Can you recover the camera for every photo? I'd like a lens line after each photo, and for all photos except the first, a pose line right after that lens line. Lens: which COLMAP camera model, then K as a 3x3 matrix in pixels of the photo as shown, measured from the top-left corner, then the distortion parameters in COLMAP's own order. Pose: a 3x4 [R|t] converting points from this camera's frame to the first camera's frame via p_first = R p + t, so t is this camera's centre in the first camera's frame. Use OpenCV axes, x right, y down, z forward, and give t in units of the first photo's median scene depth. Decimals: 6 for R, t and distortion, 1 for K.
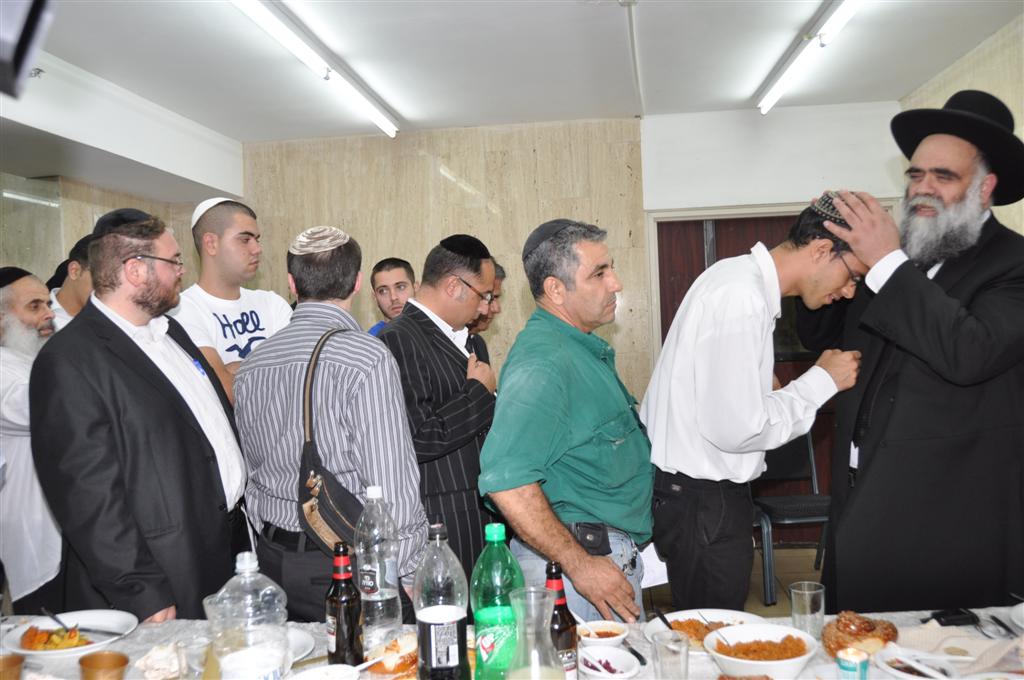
lens RADIAL K [[886.3, 0, 516.0], [0, 886.3, 337.6], [0, 0, 1]] dist [0.010312, 0.002481]
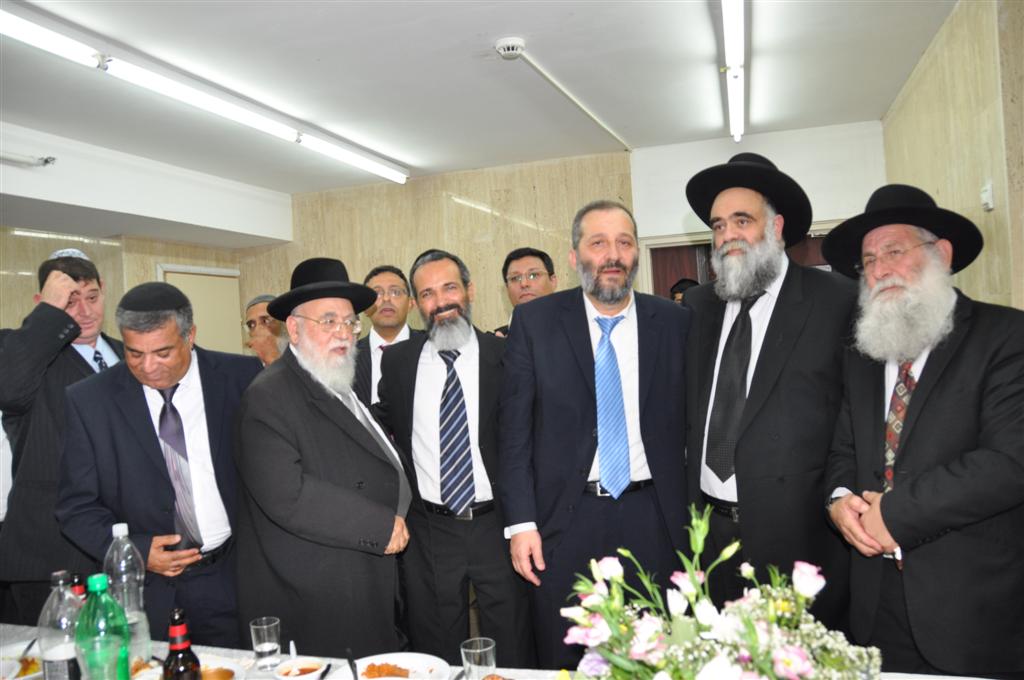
lens RADIAL K [[807.9, 0, 507.3], [0, 807.9, 343.6], [0, 0, 1]] dist [-0.002244, -0.008542]
pose [[0.982550, -0.021012, -0.184806, 0.165569], [0.020637, 0.999779, -0.003952, -0.016480], [0.184848, 0.000069, 0.982767, 0.022922]]
